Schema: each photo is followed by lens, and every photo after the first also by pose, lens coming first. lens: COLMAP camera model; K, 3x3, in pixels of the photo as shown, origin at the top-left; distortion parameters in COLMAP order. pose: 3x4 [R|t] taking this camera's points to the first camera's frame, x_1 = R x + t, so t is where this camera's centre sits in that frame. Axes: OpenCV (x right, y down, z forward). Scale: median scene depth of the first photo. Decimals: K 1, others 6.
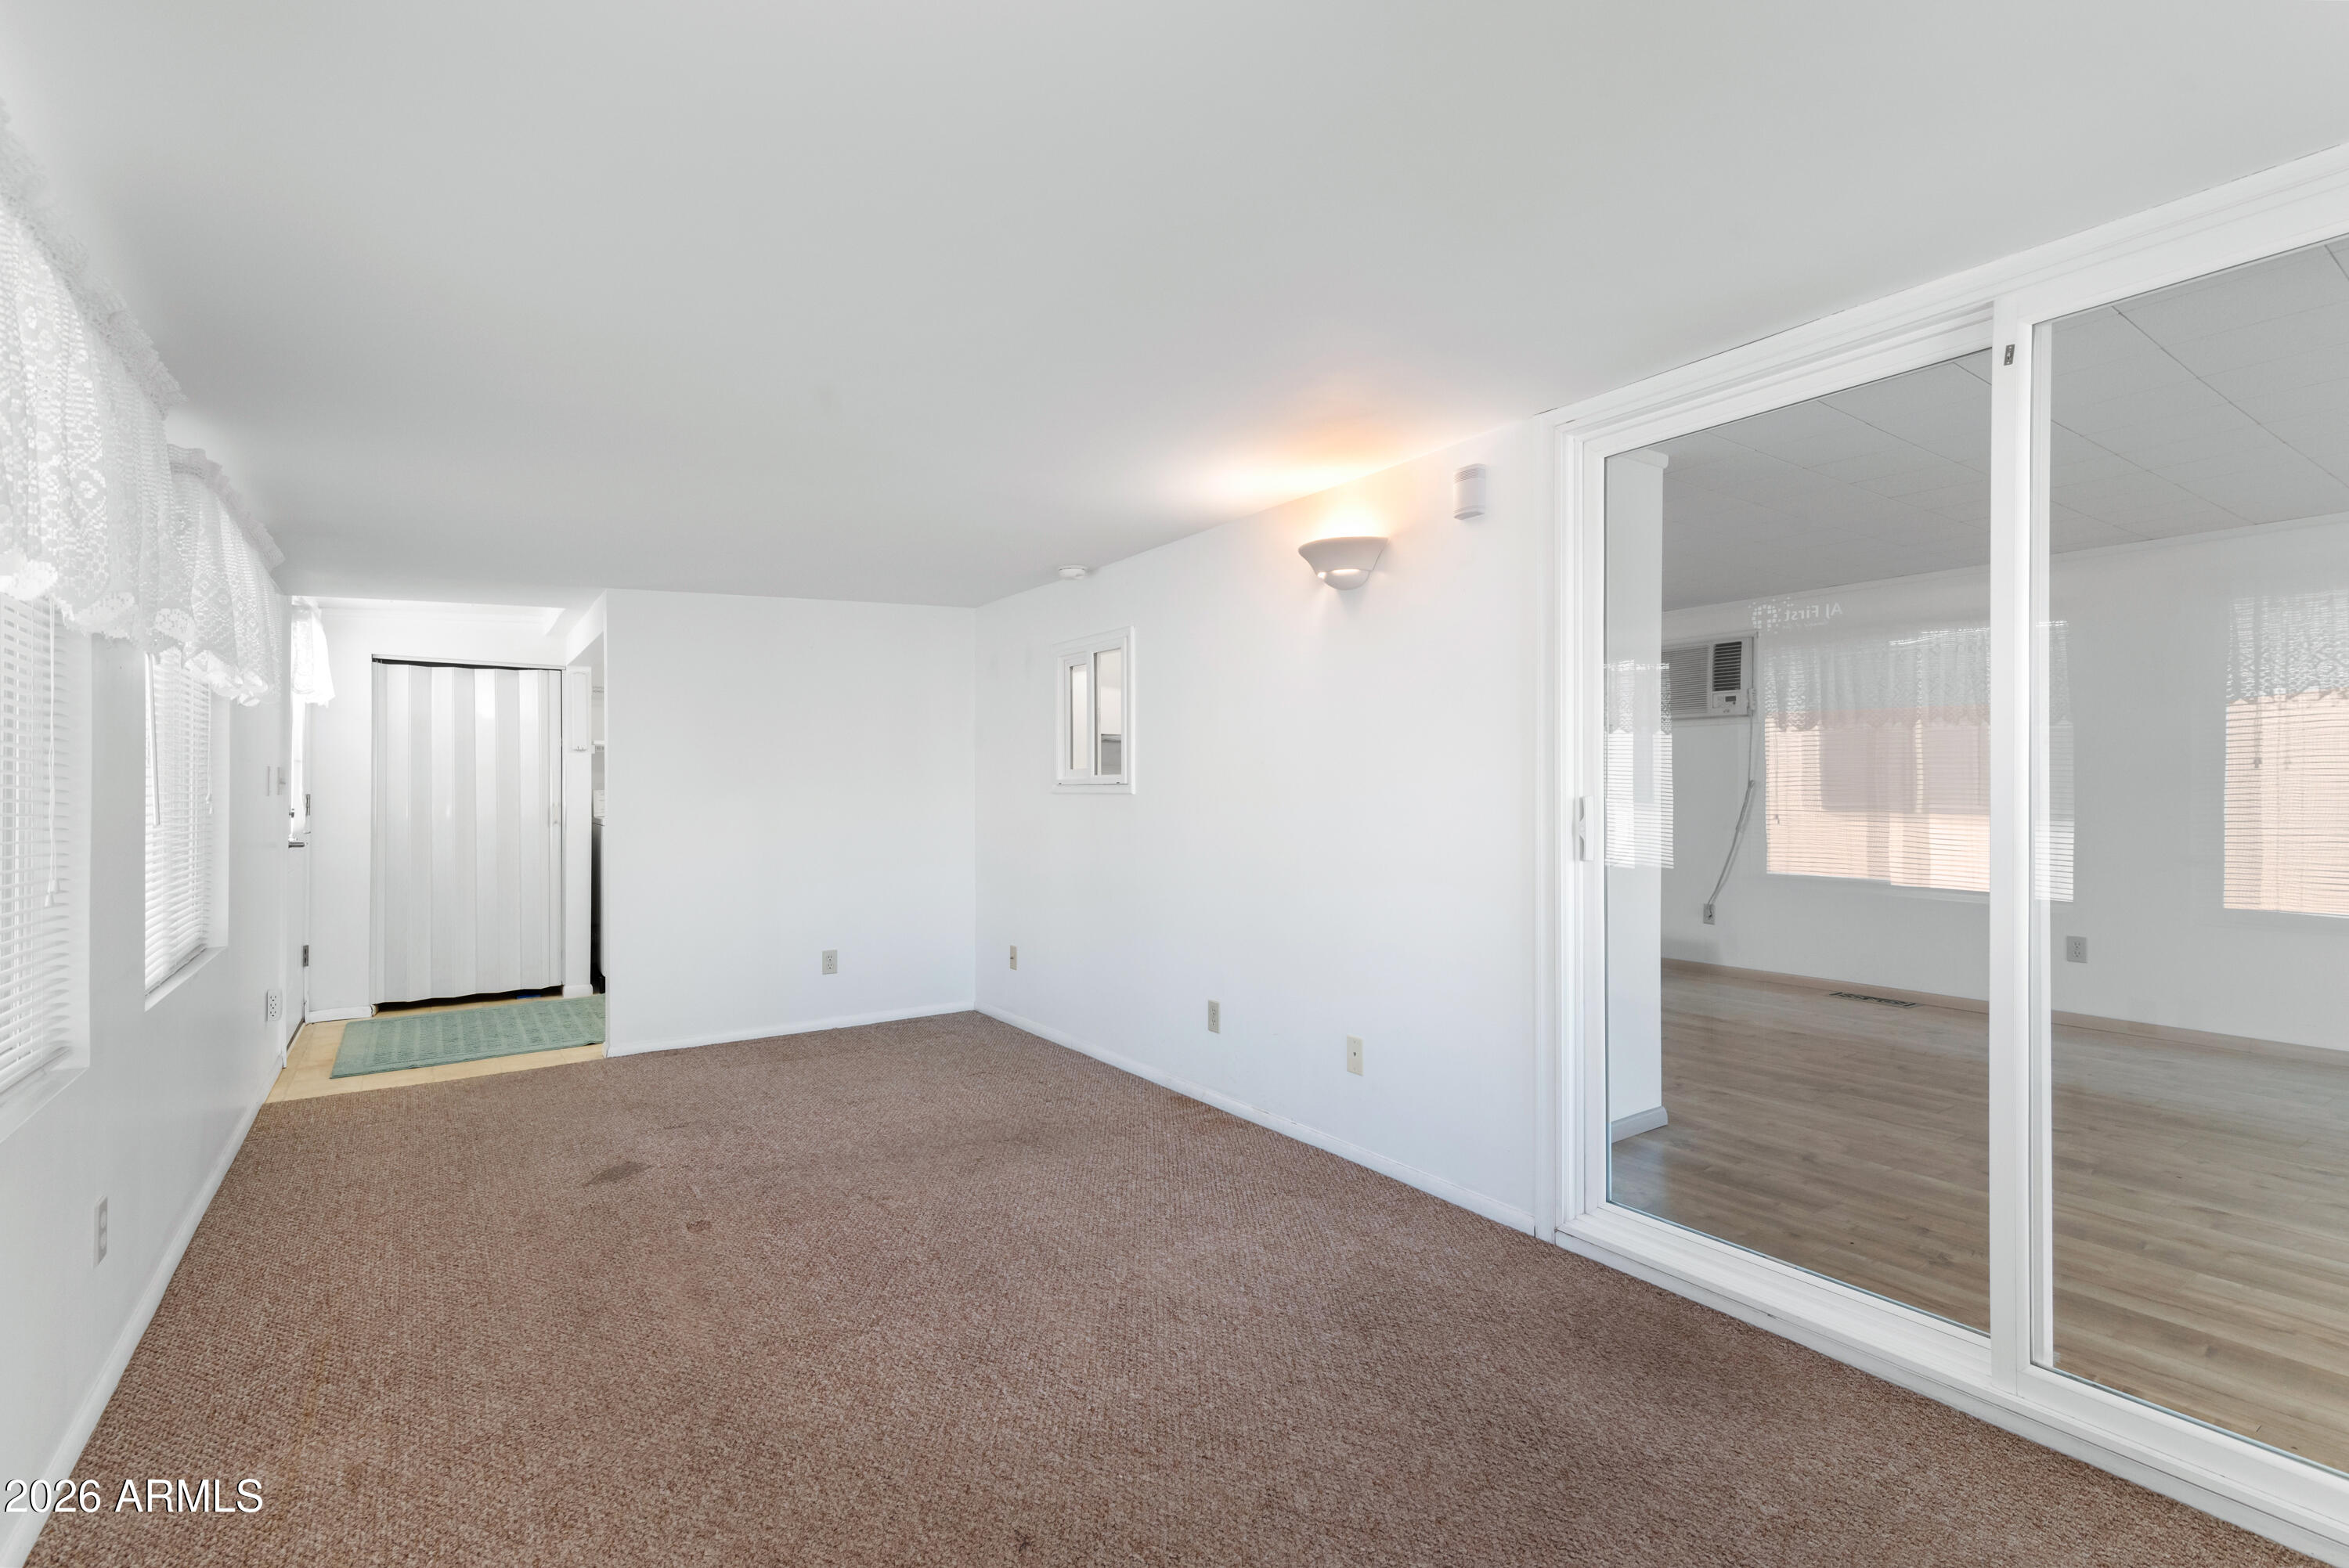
lens RADIAL K [[1061.9, 0, 1191.4], [0, 1061.9, 789.1], [0, 0, 1]] dist [0.002025, -0.000381]
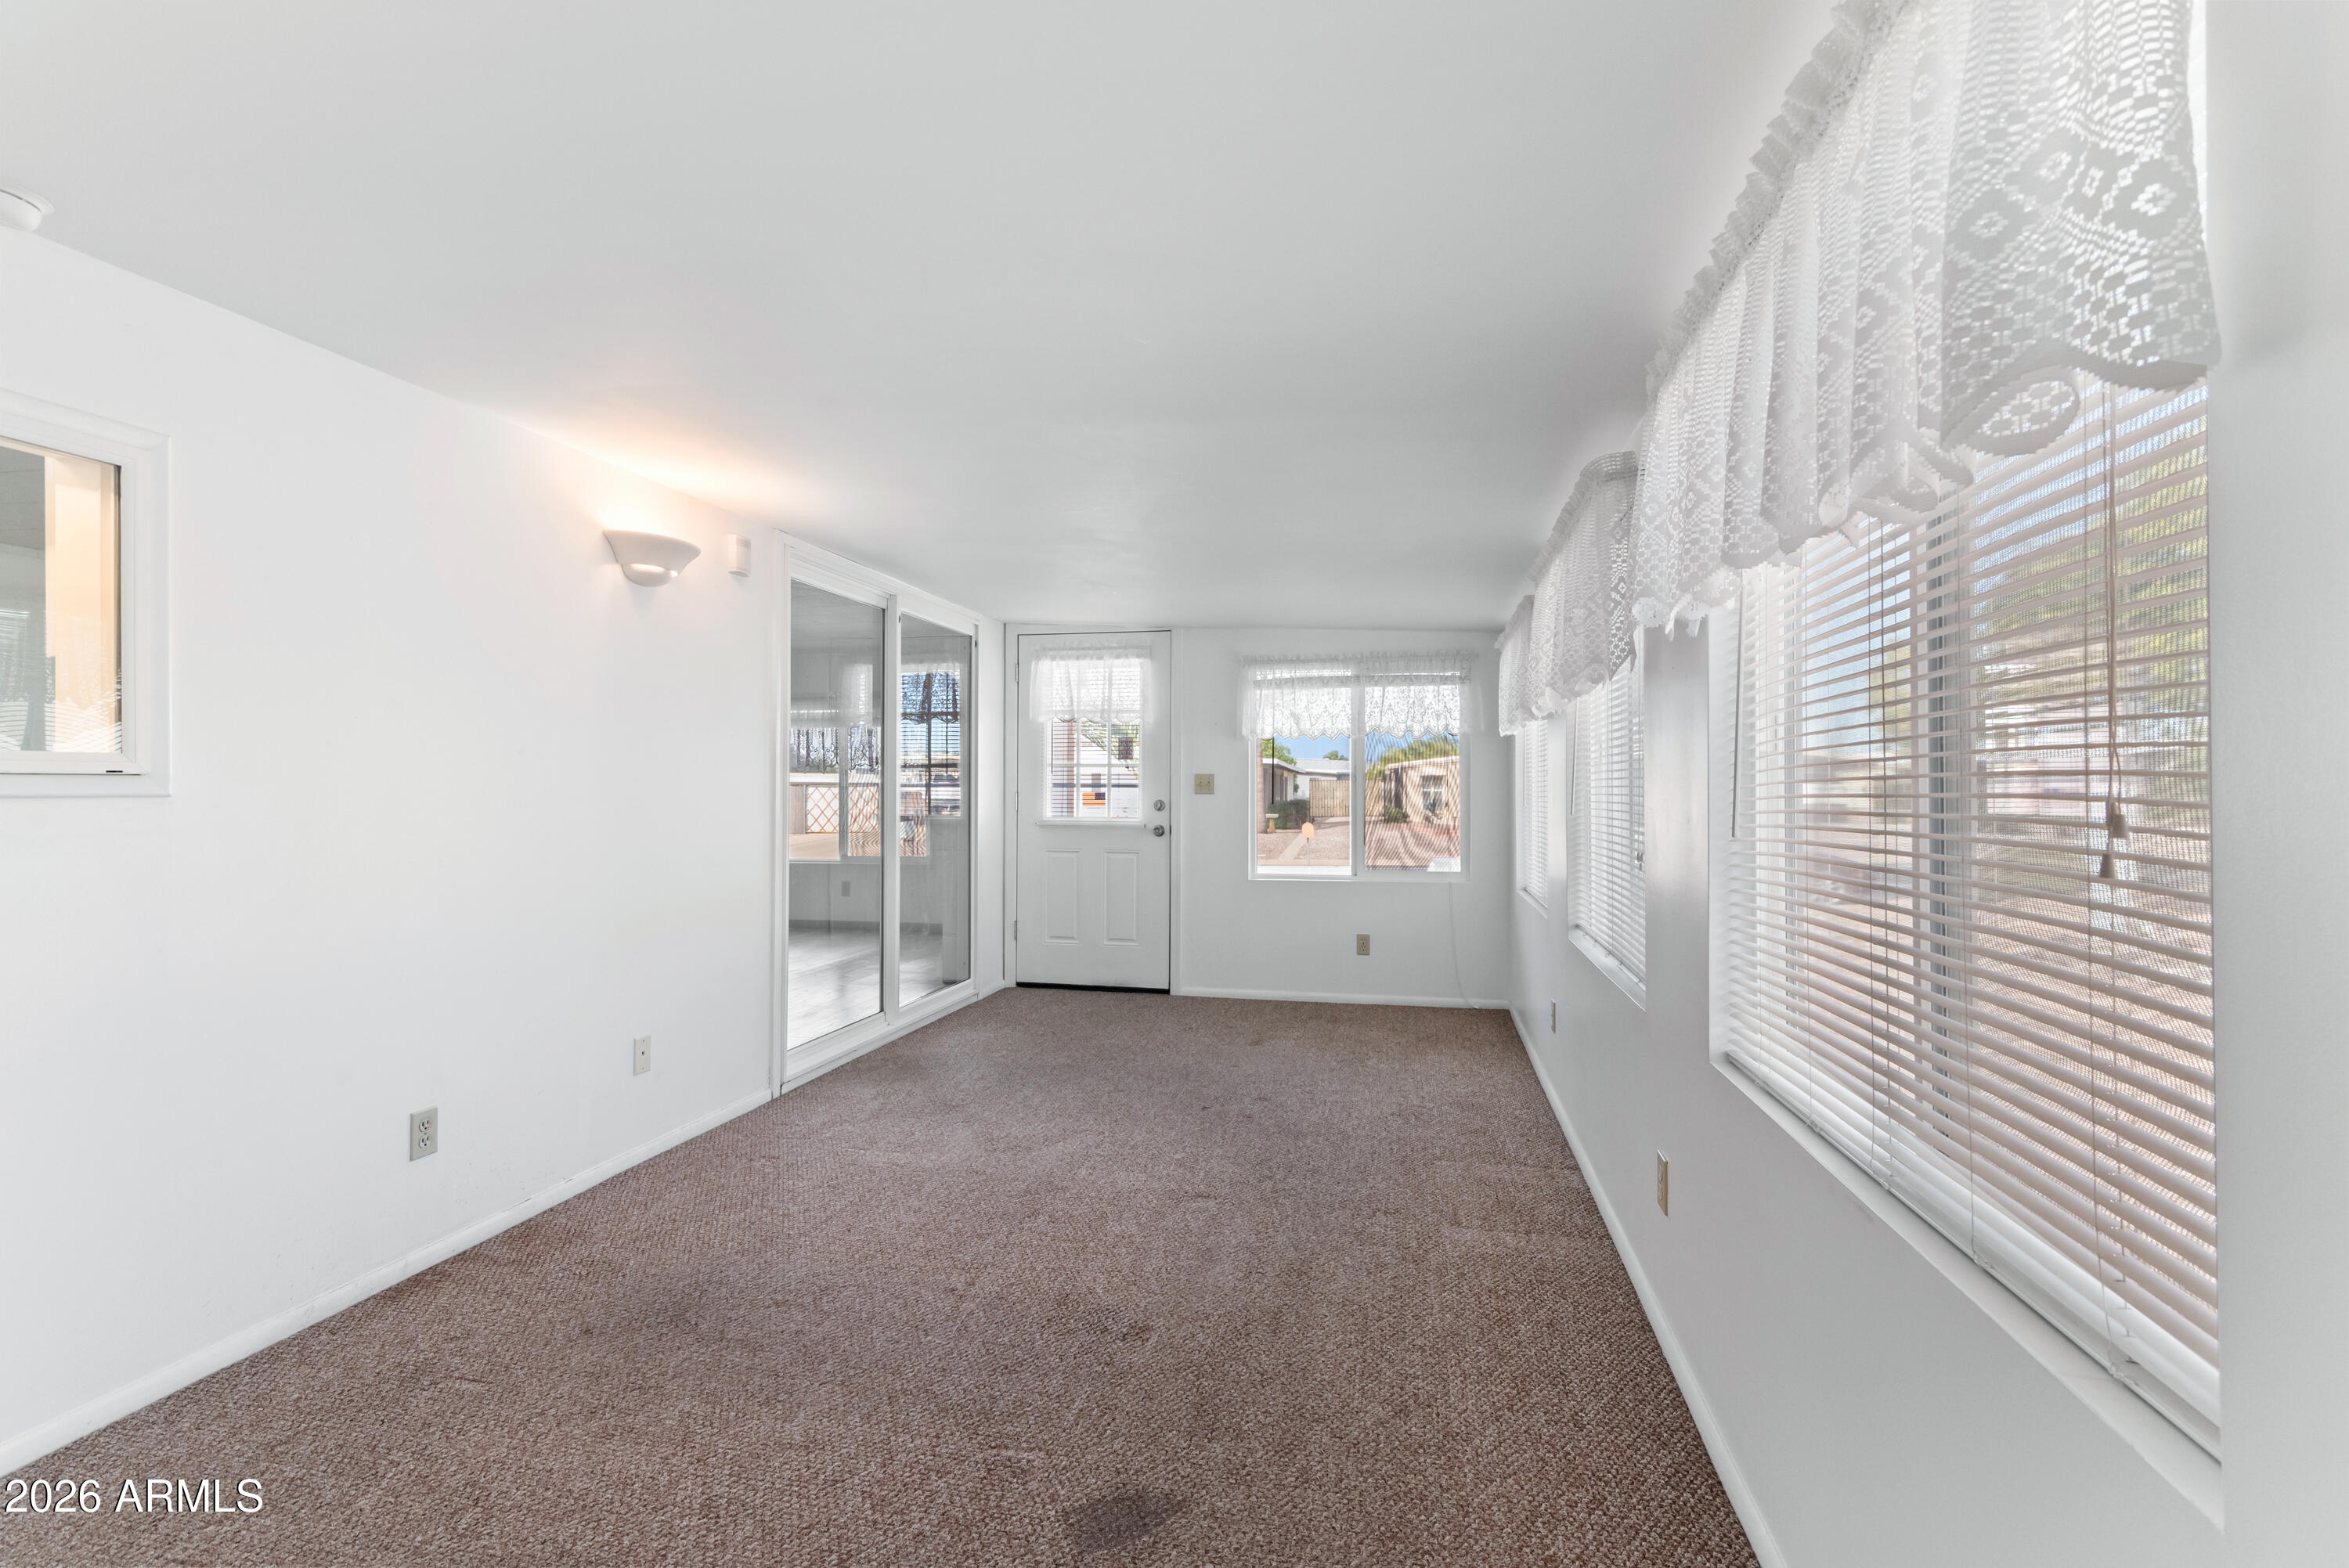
lens RADIAL K [[1061.9, 0, 1181.9], [0, 1061.9, 784.5], [0, 0, 1]] dist [0.002025, -0.000381]
pose [[-0.671631, 0.001259, 0.740885, -0.950670], [-0.000946, 0.999996, -0.002557, 0.000233], [-0.740885, -0.002418, -0.671627, 1.334280]]
